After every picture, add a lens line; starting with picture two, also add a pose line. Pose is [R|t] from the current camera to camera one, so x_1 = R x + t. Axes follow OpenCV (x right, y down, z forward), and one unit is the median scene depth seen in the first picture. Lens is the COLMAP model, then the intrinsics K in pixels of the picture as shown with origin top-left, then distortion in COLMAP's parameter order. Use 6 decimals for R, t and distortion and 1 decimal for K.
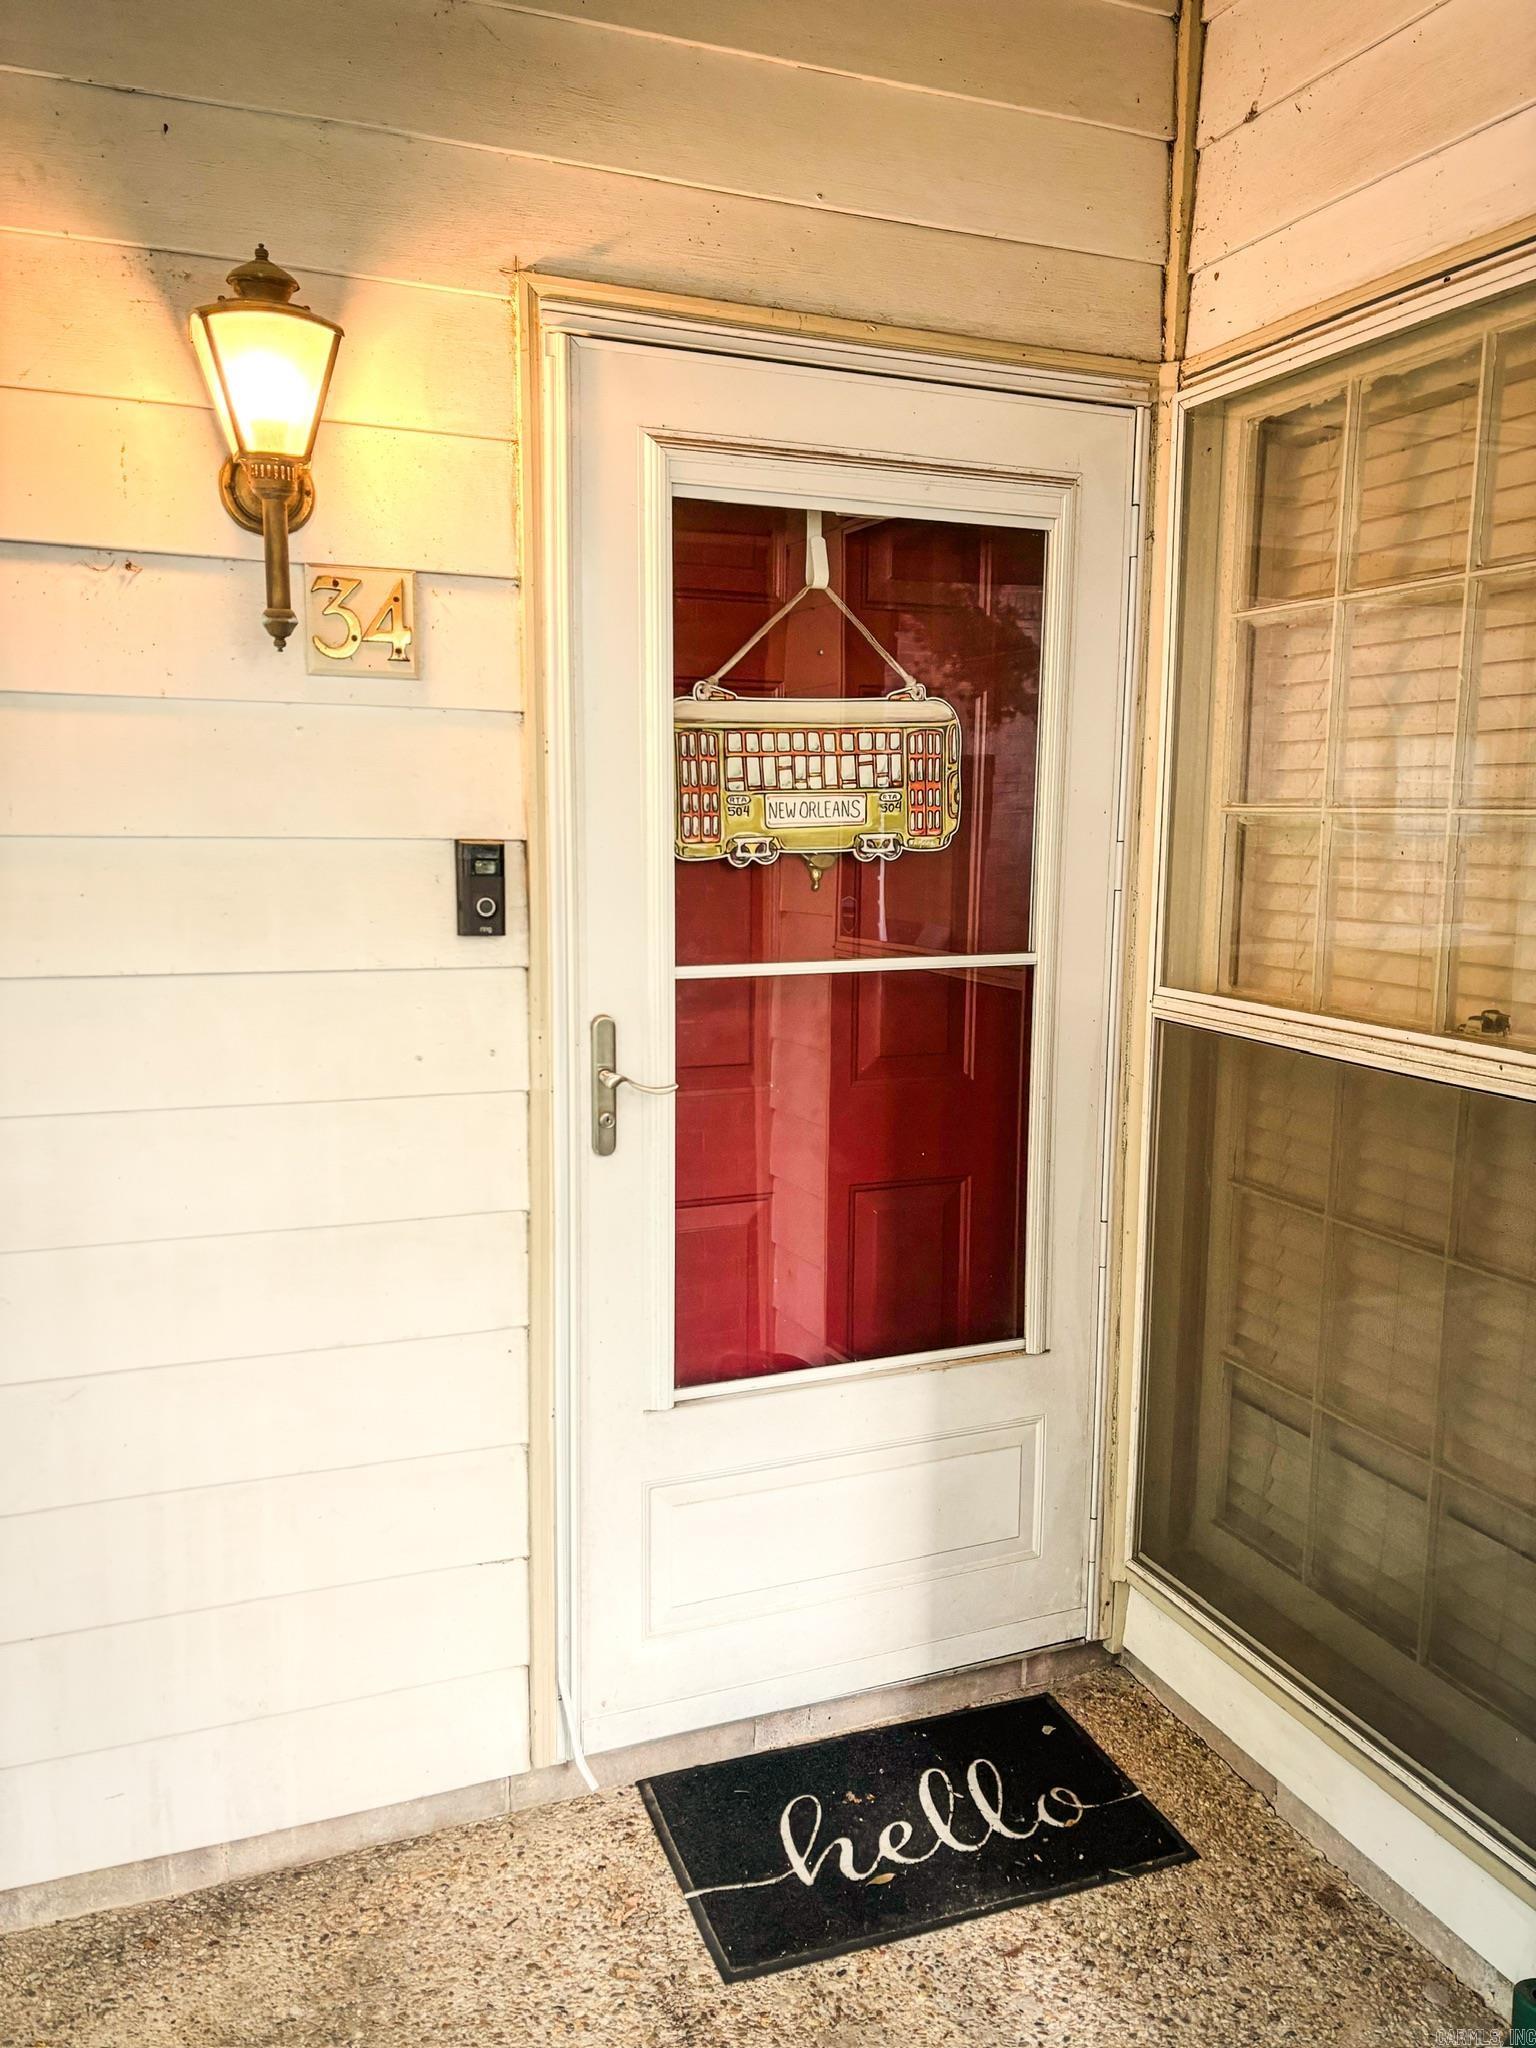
lens RADIAL K [[1510.5, 0, 770.1], [0, 1510.5, 1021.0], [0, 0, 1]] dist [0.012208, -0.000673]
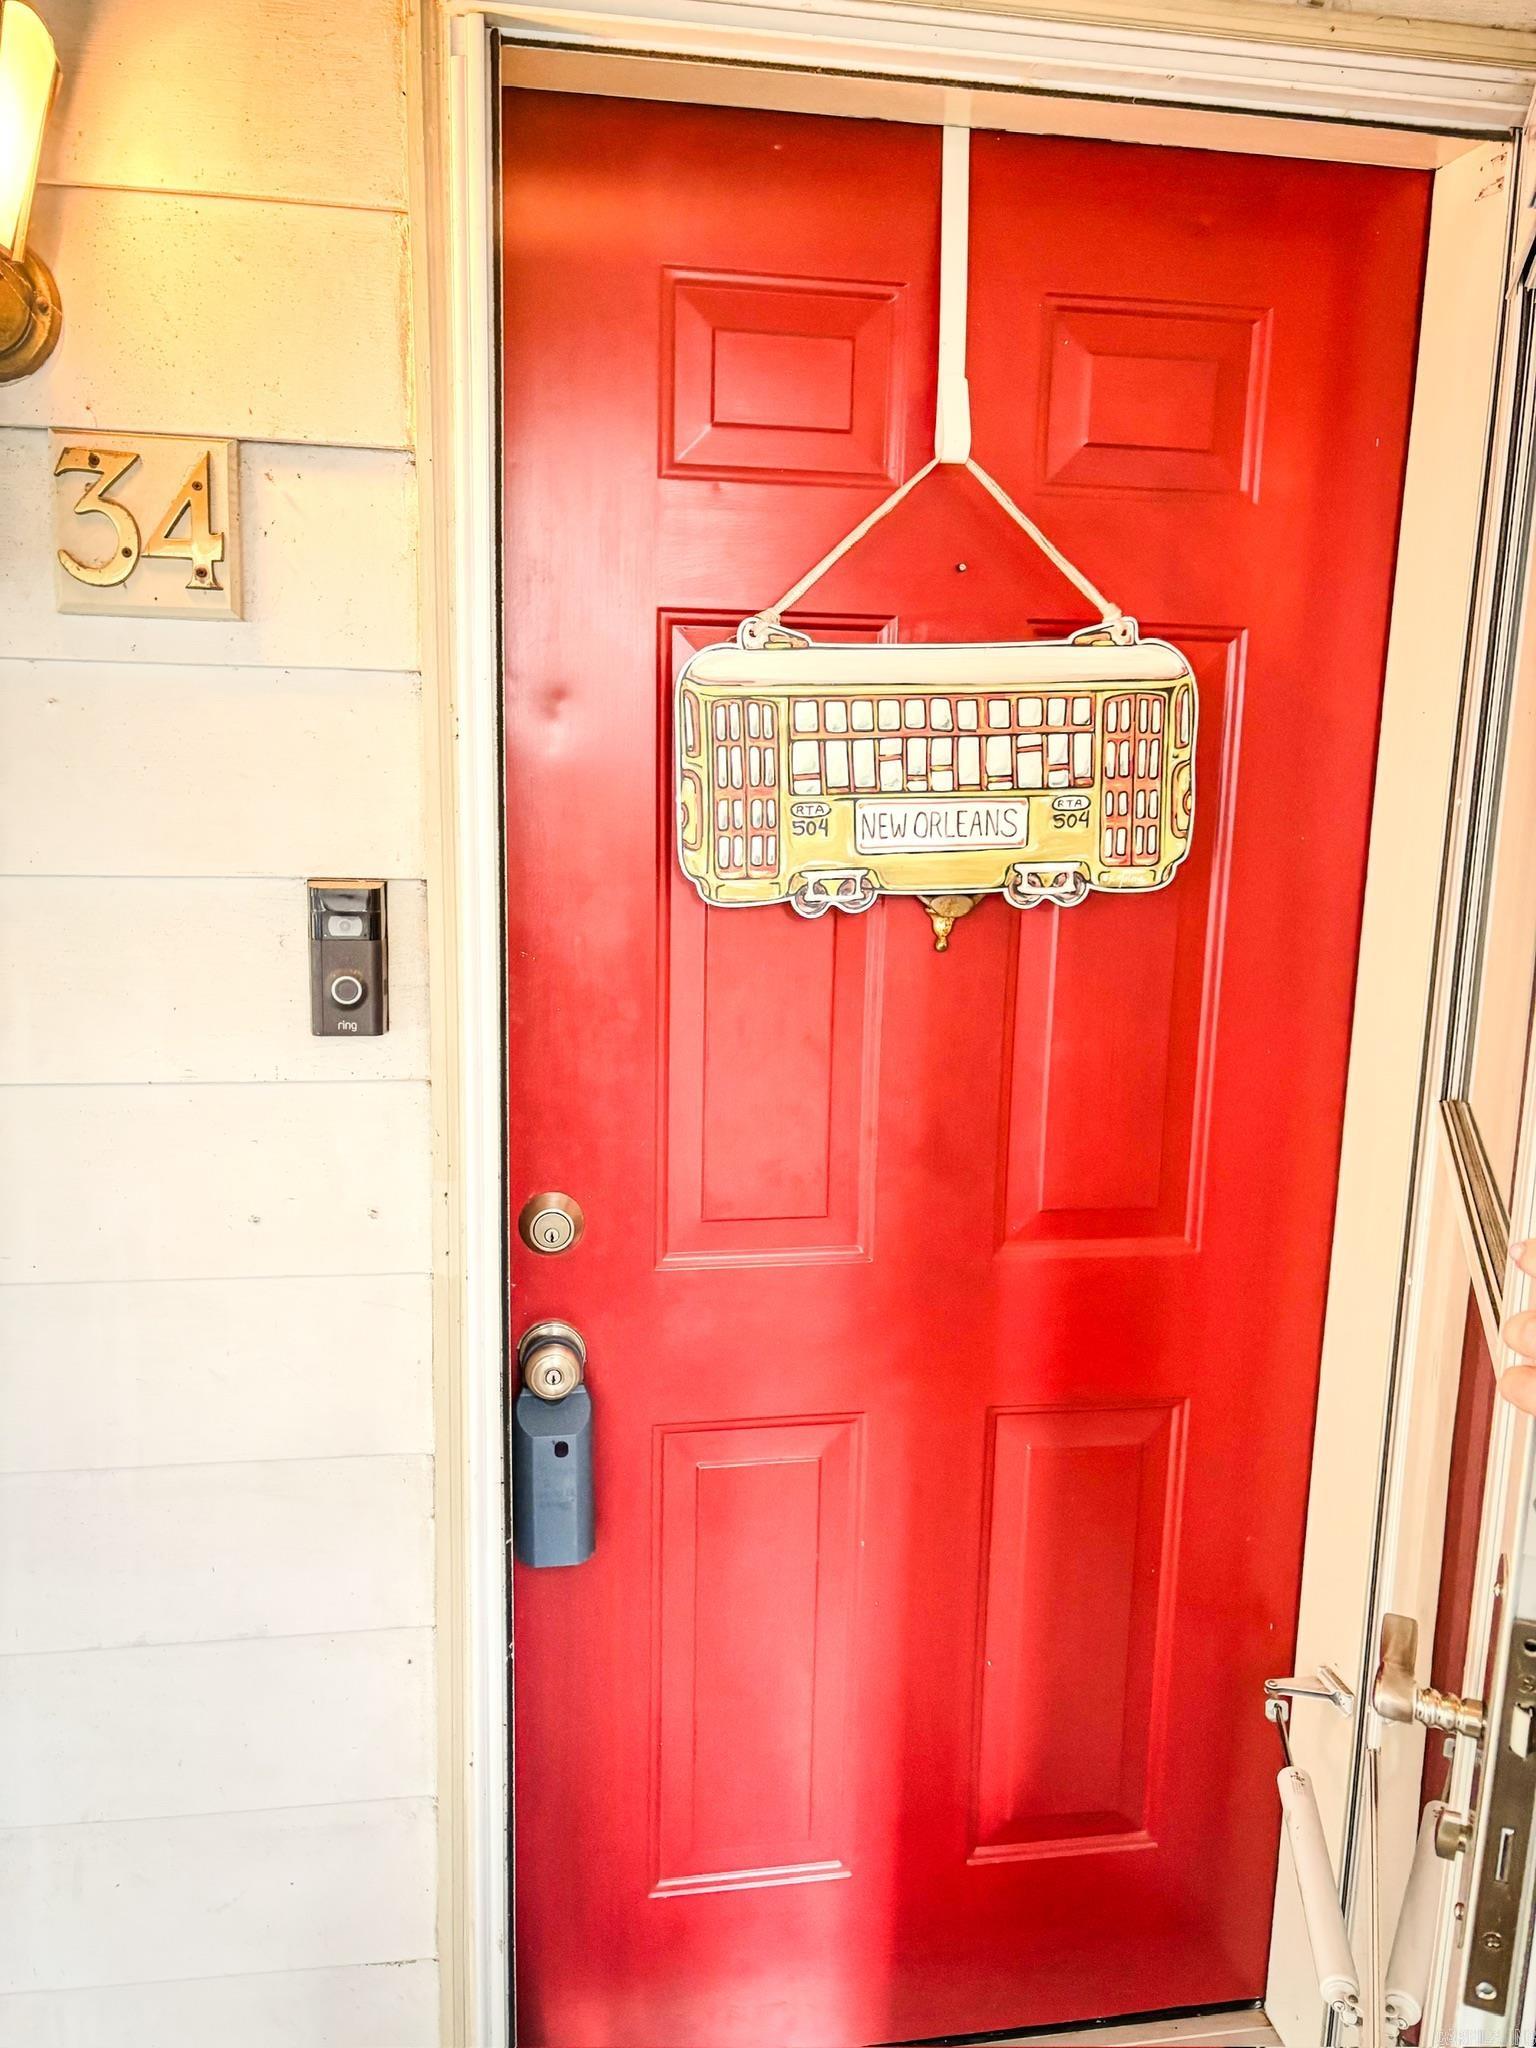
lens RADIAL K [[1510.5, 0, 746.6], [0, 1510.5, 1060.7], [0, 0, 1]] dist [0.012208, -0.000673]
pose [[0.973443, 0.043961, -0.224668, 0.097142], [-0.033567, 0.998191, 0.049877, -0.072008], [0.226455, -0.041011, 0.973158, 0.376174]]
